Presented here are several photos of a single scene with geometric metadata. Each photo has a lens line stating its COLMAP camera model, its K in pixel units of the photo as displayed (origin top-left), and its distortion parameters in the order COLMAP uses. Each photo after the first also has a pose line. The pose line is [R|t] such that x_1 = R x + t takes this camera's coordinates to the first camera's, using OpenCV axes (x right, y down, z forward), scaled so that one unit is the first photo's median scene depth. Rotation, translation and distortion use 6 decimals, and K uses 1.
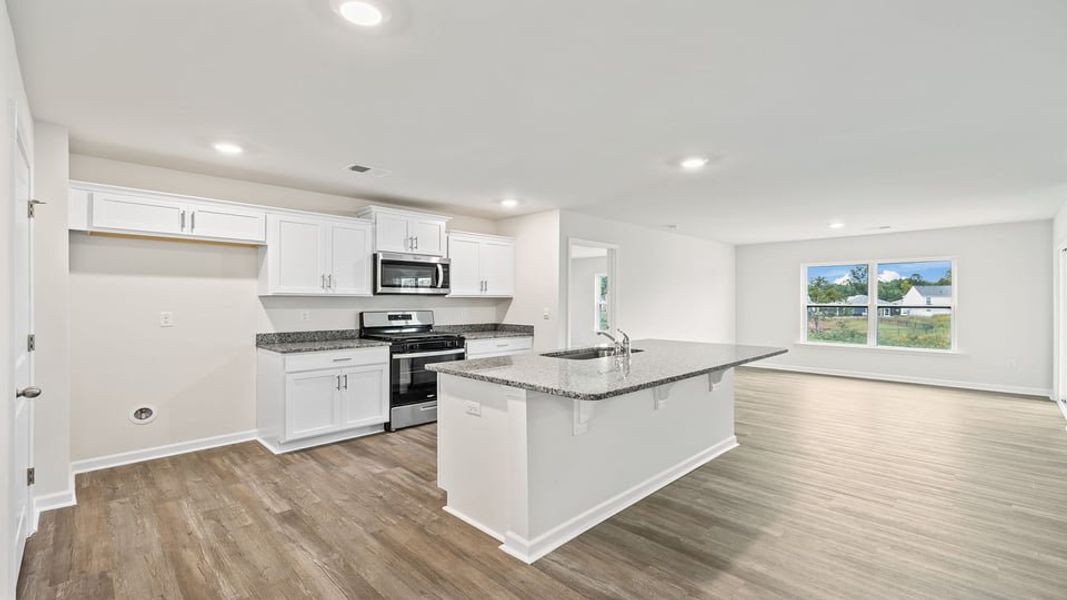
lens RADIAL K [[447.3, 0, 527.3], [0, 447.3, 301.2], [0, 0, 1]] dist [0.002974, 0.001083]
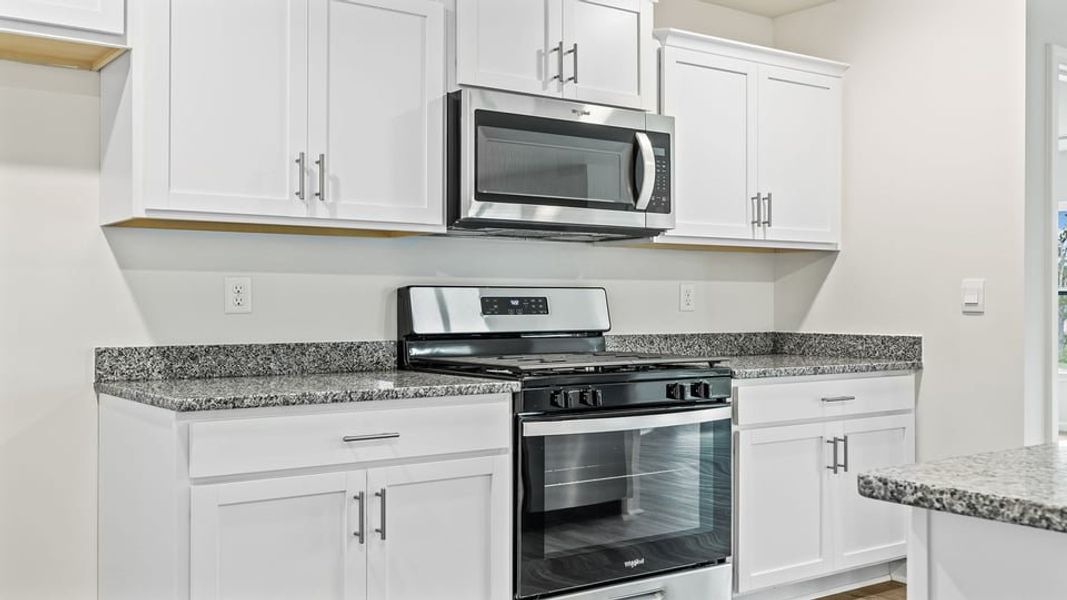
lens RADIAL K [[1046.8, 0, 530.1], [0, 1046.8, 296.6], [0, 0, 1]] dist [0.009133, 0.000000]
pose [[0.989102, -0.001305, -0.147224, -0.173666], [0.000601, 0.999988, -0.004821, 0.035107], [0.147229, 0.004680, 0.989091, 0.282176]]
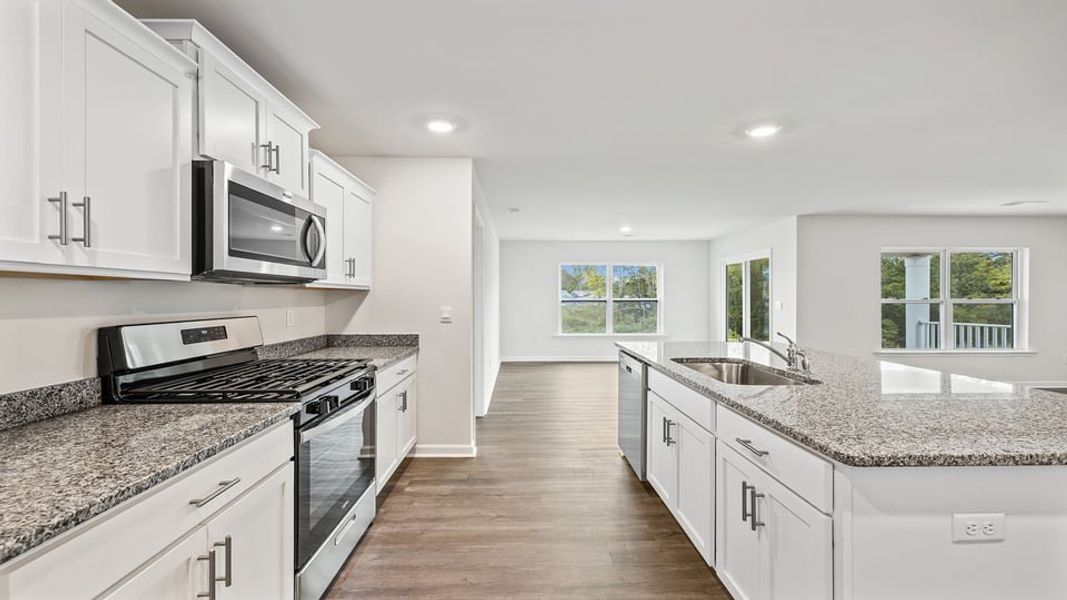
lens RADIAL K [[447.3, 0, 530.1], [0, 447.3, 299.3], [0, 0, 1]] dist [0.002974, 0.001083]
pose [[0.685169, -0.003818, 0.728374, -0.400185], [0.000280, 0.999988, 0.004979, 0.002252], [-0.728384, -0.003207, 0.685162, 0.532934]]
